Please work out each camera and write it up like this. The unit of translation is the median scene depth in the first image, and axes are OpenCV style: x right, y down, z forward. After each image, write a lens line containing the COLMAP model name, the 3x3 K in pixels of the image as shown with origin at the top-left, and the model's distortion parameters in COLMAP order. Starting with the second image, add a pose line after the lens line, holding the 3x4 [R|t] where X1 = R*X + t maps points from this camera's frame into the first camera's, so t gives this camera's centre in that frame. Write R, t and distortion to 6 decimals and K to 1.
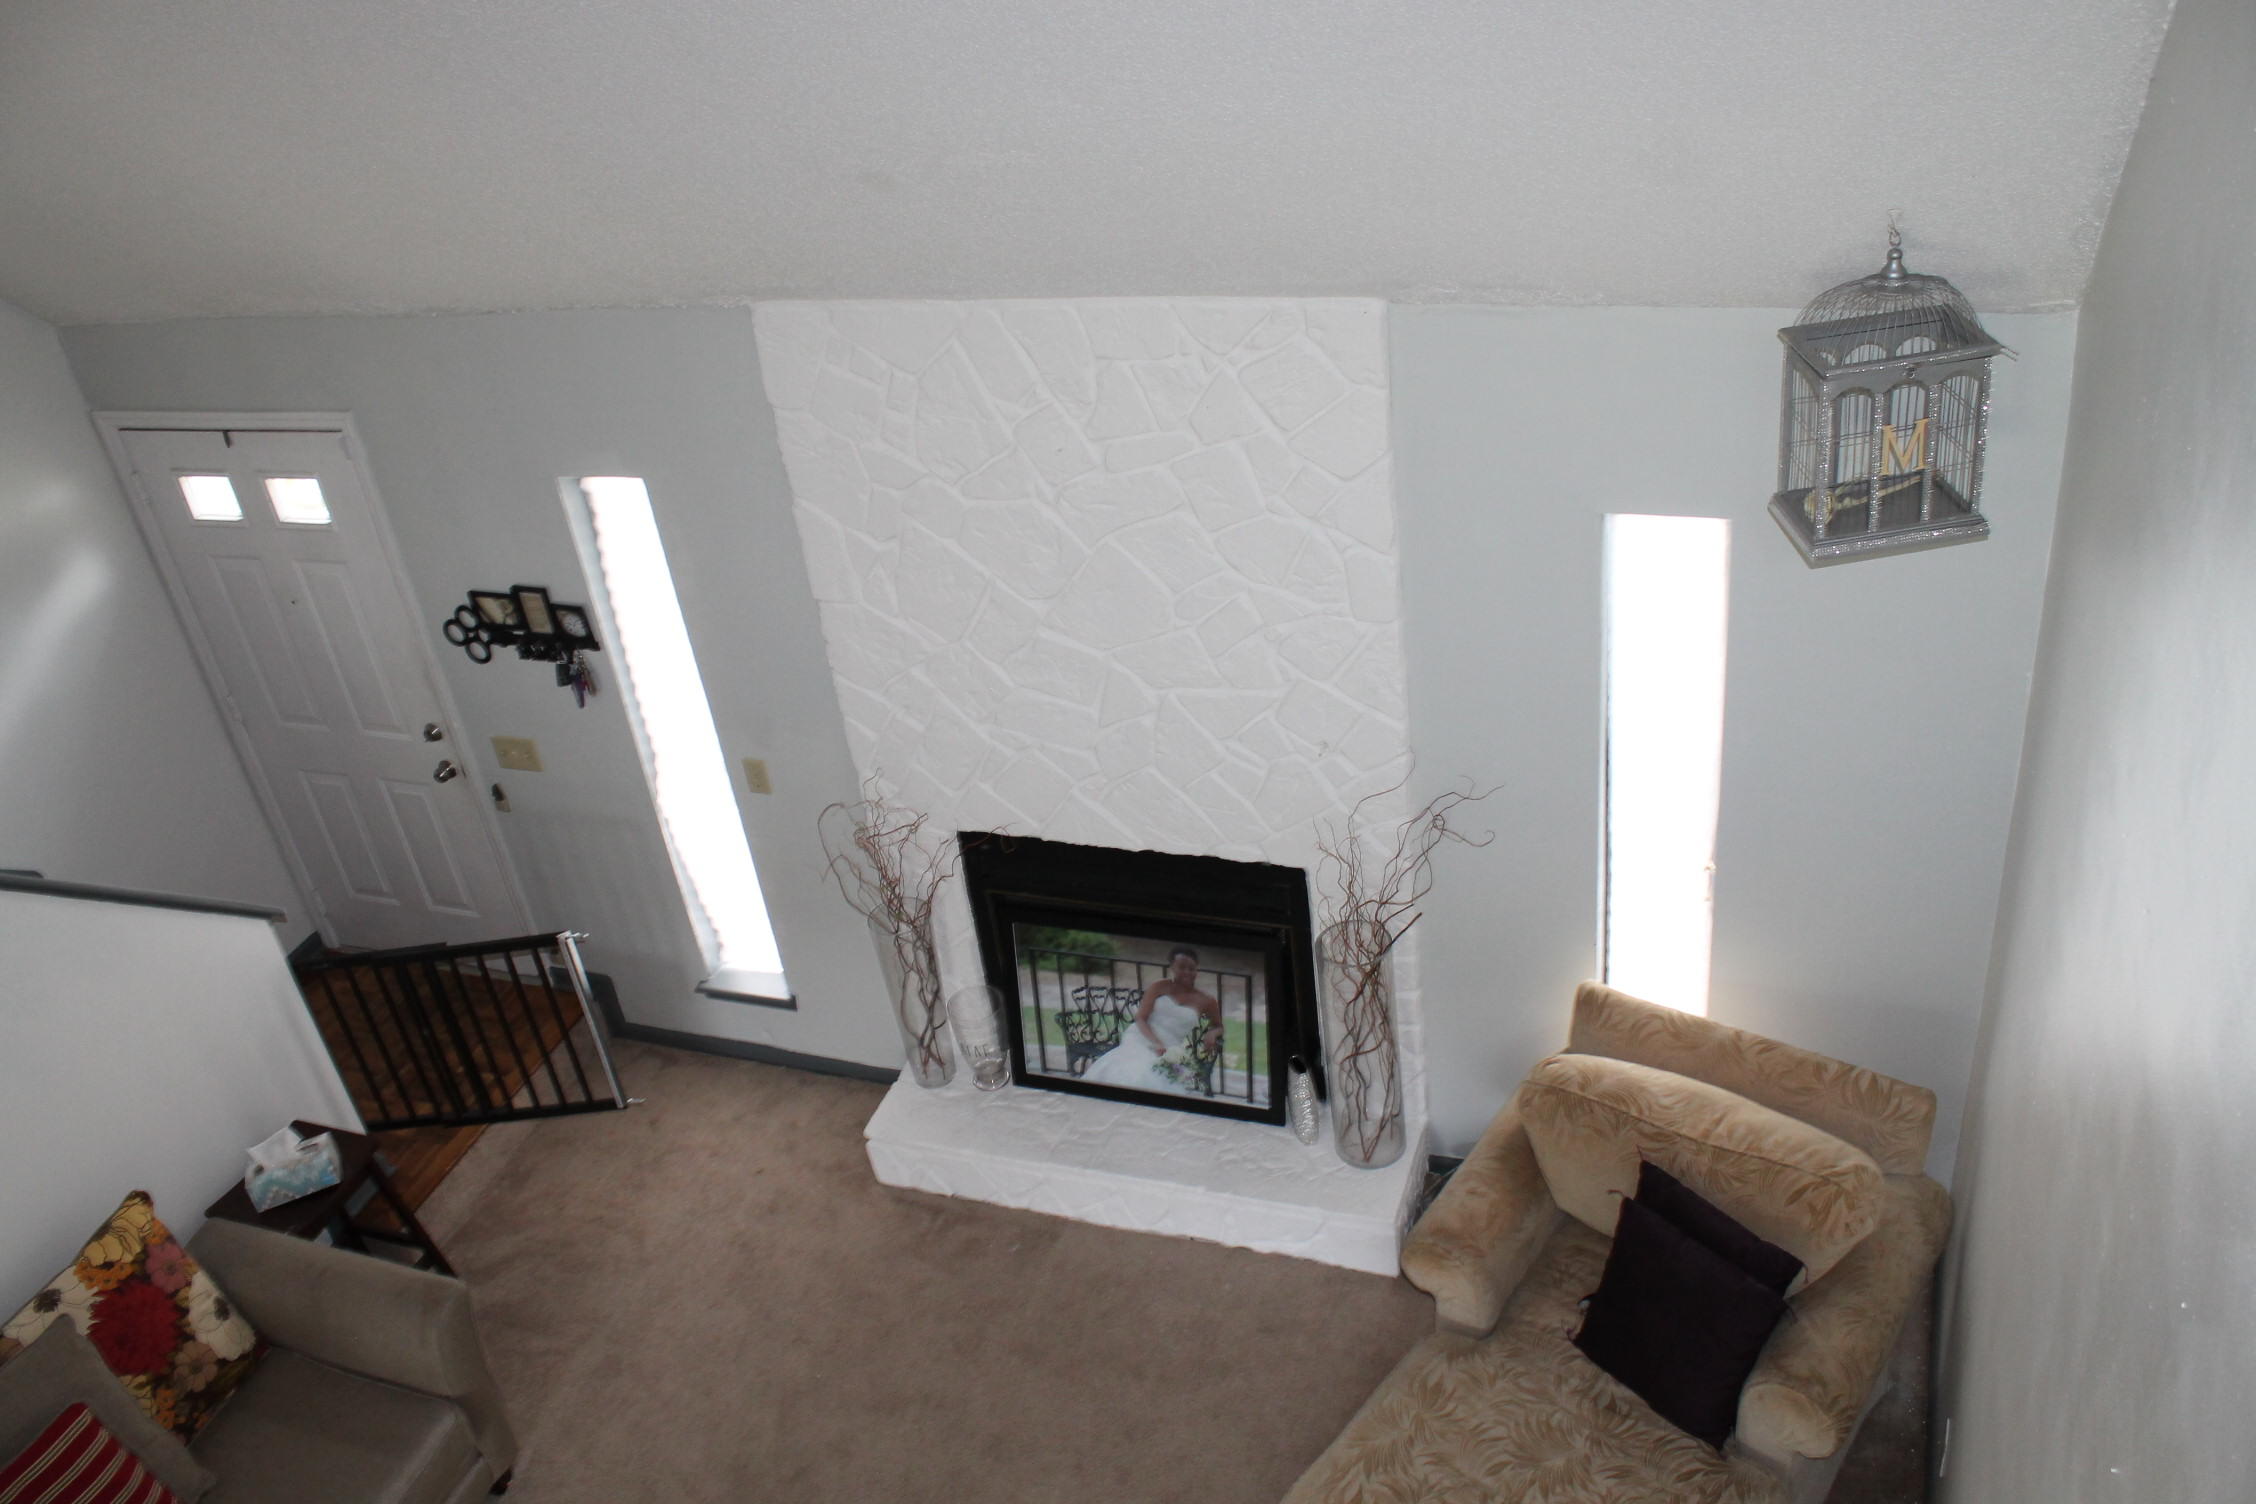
lens RADIAL K [[1940.8, 0, 1120.7], [0, 1940.8, 792.9], [0, 0, 1]] dist [-0.141729, 0.105068]
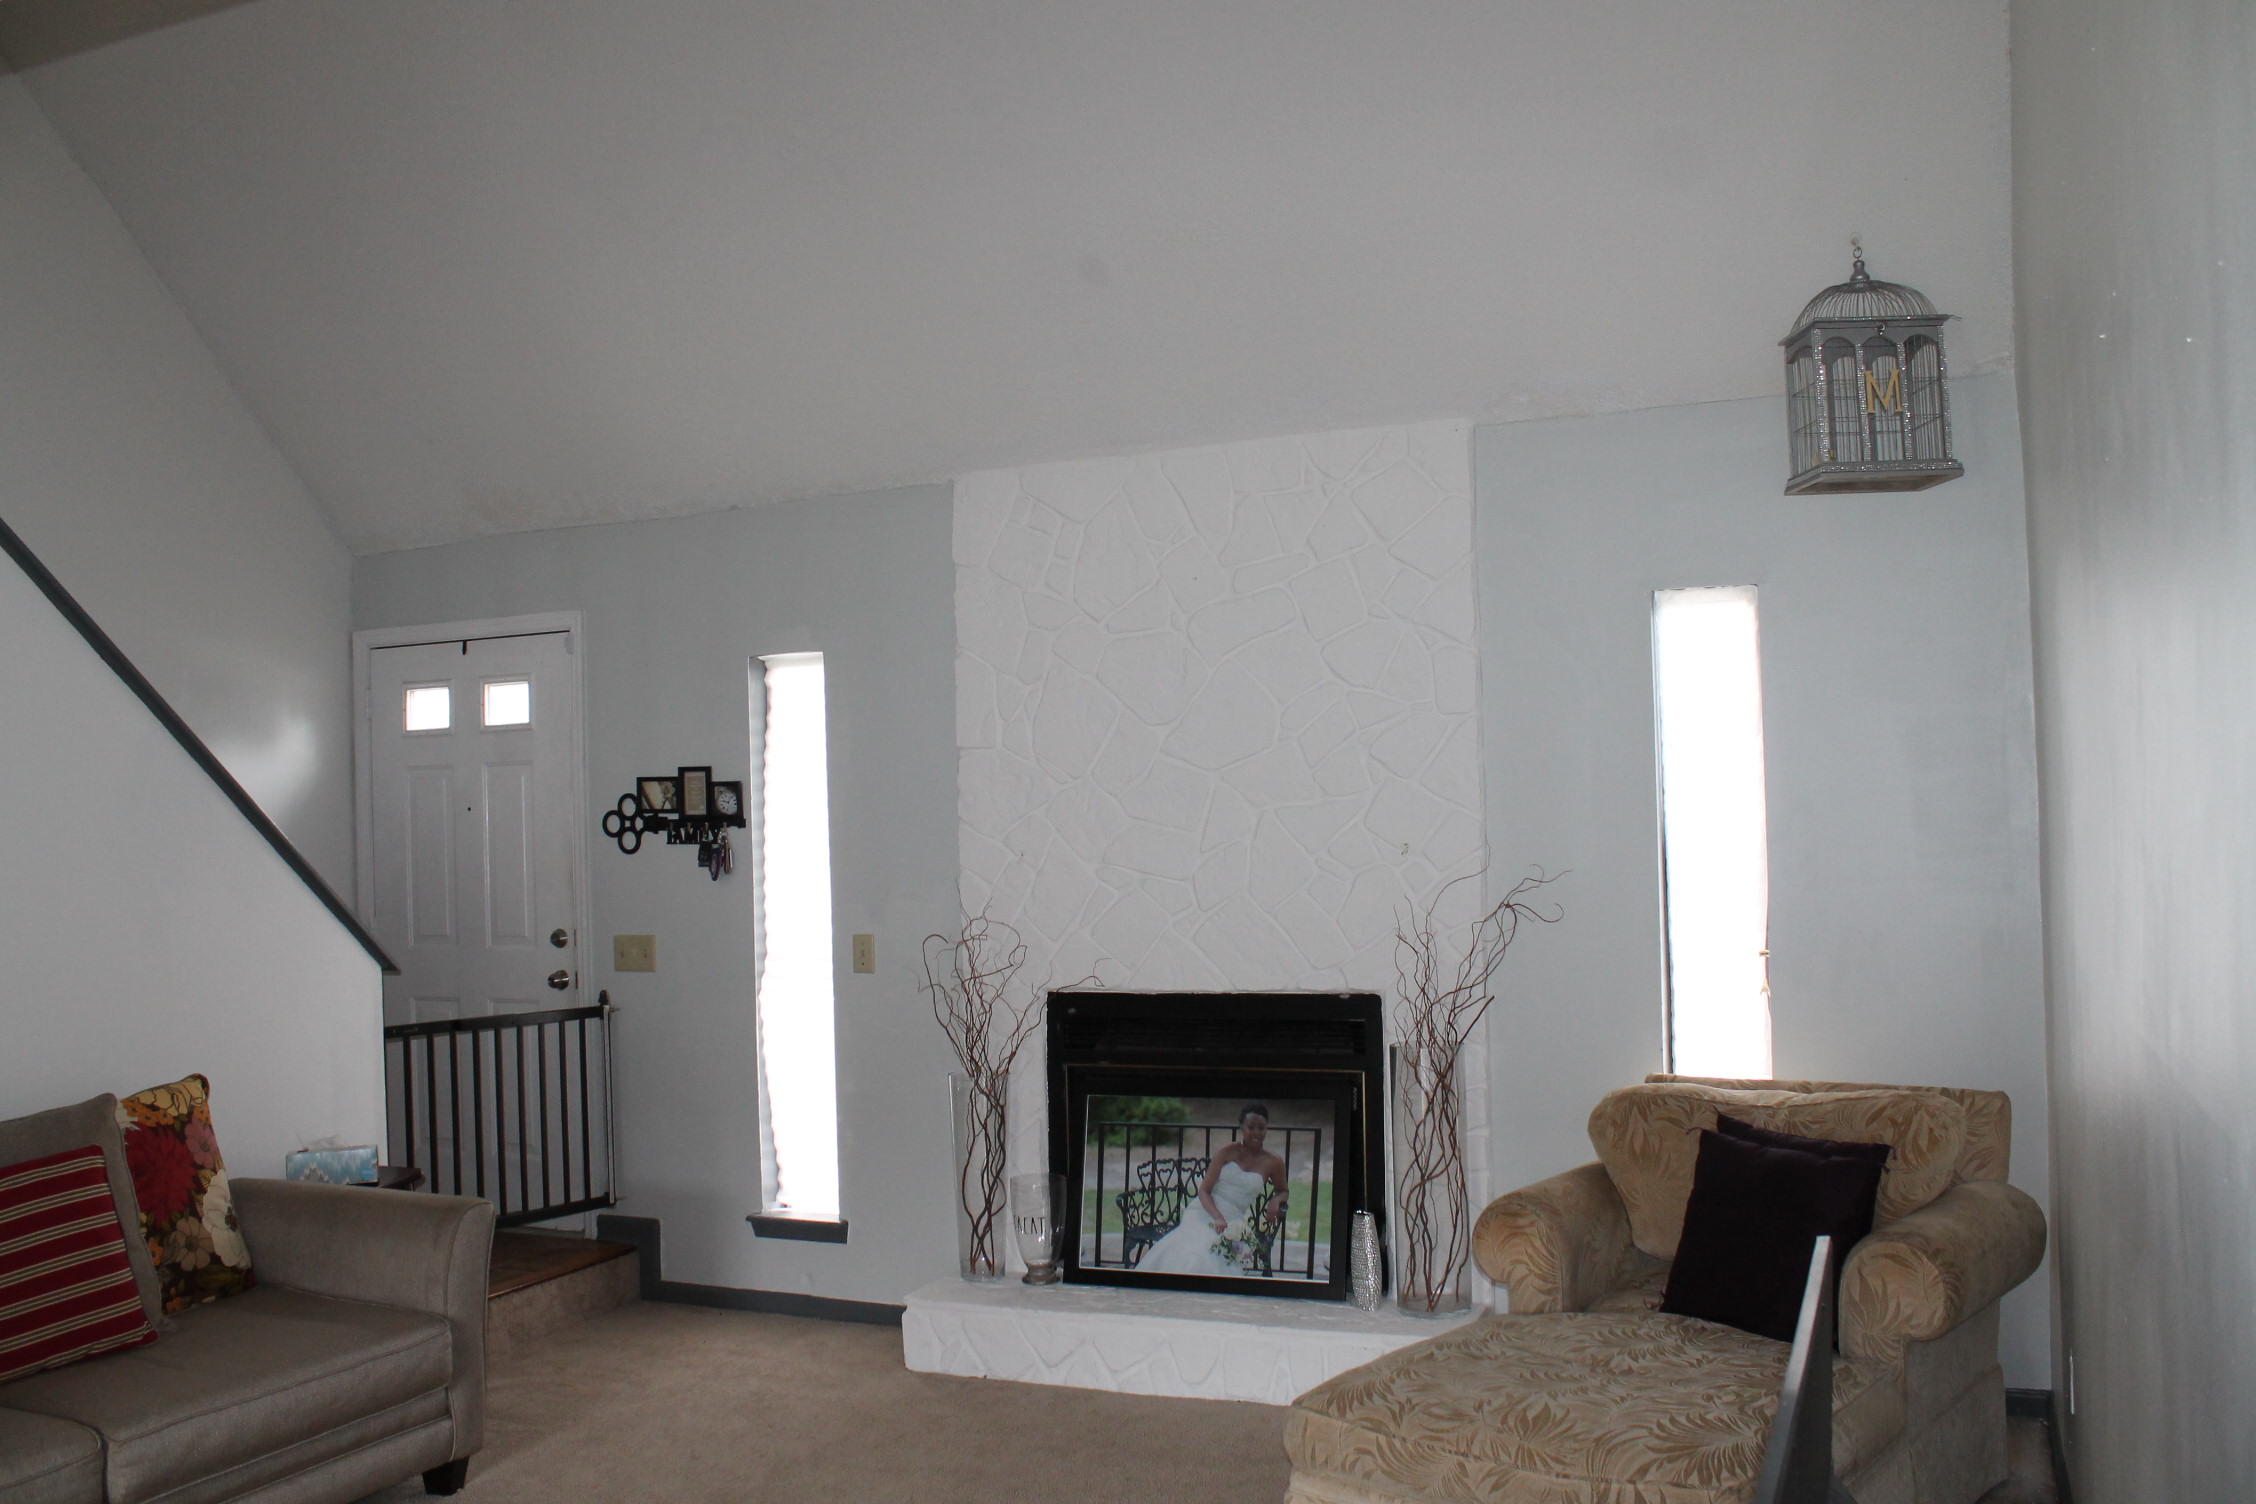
lens RADIAL K [[1940.8, 0, 1122.1], [0, 1940.8, 768.6], [0, 0, 1]] dist [-0.141729, 0.105068]
pose [[0.993652, 0.100840, -0.049871, -0.003995], [-0.111284, 0.816120, -0.567066, 0.517315], [-0.016482, 0.569017, 0.822161, 0.067466]]
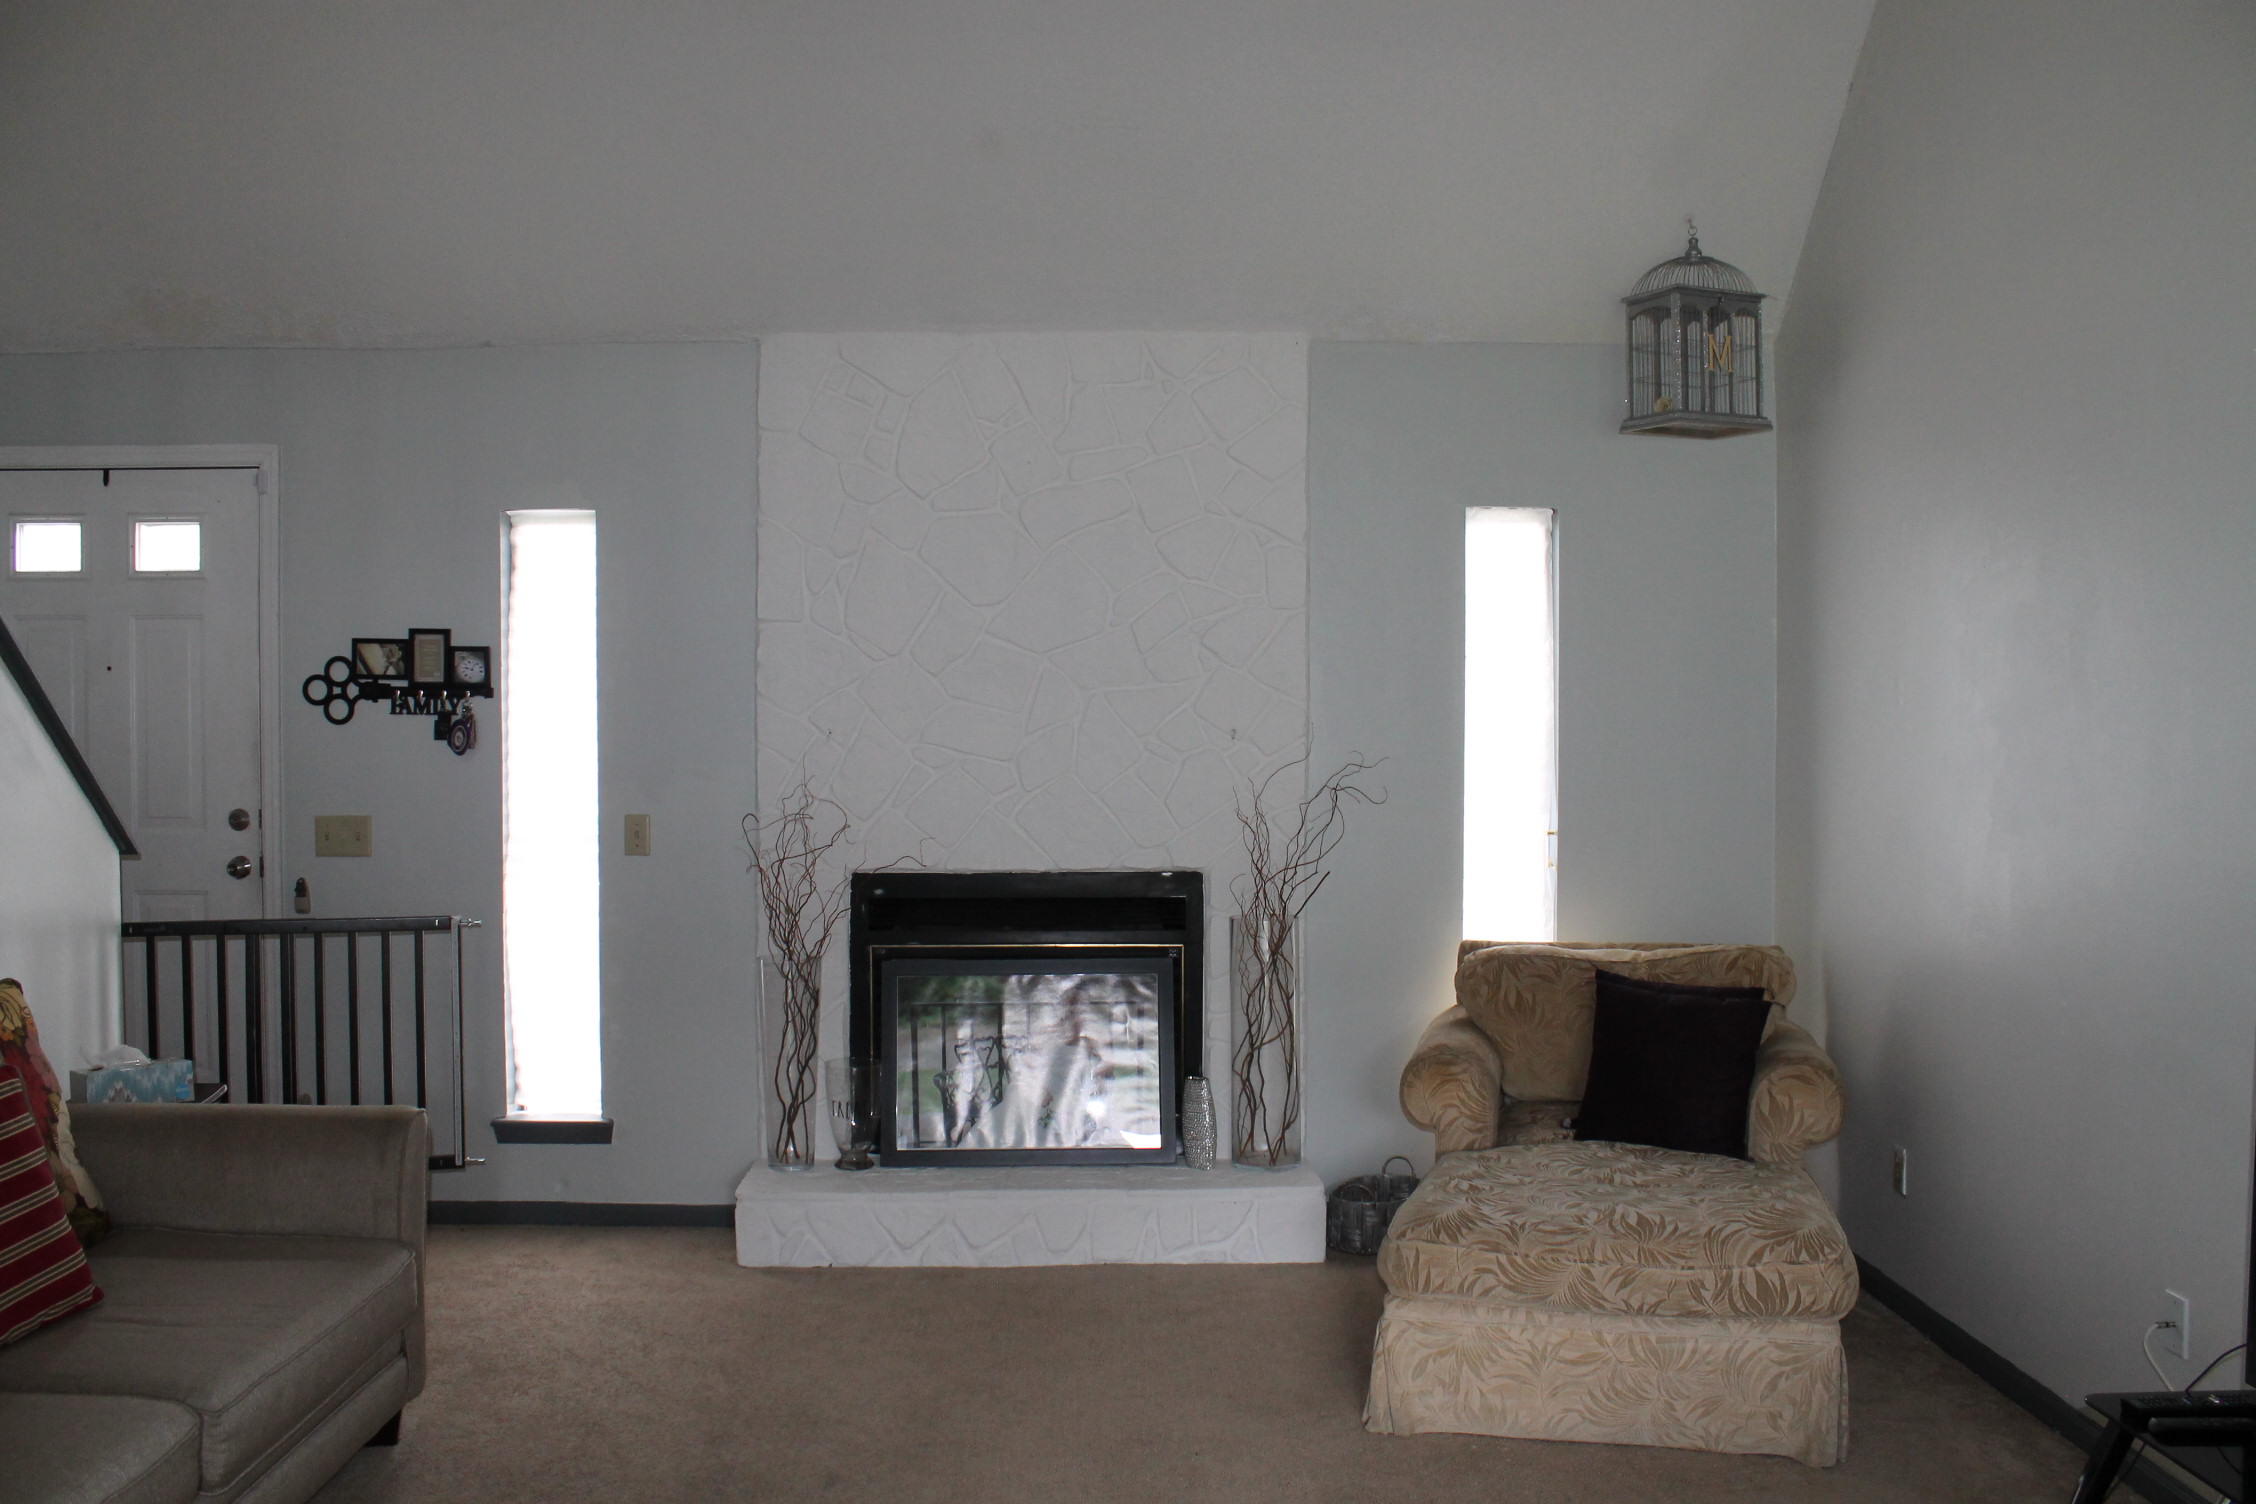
lens RADIAL K [[1940.8, 0, 1138.2], [0, 1940.8, 759.6], [0, 0, 1]] dist [-0.141729, 0.105068]
pose [[0.916416, 0.119931, 0.381835, -0.349637], [0.110731, 0.840829, -0.529854, 0.536445], [-0.384604, 0.527848, 0.757269, 0.132201]]
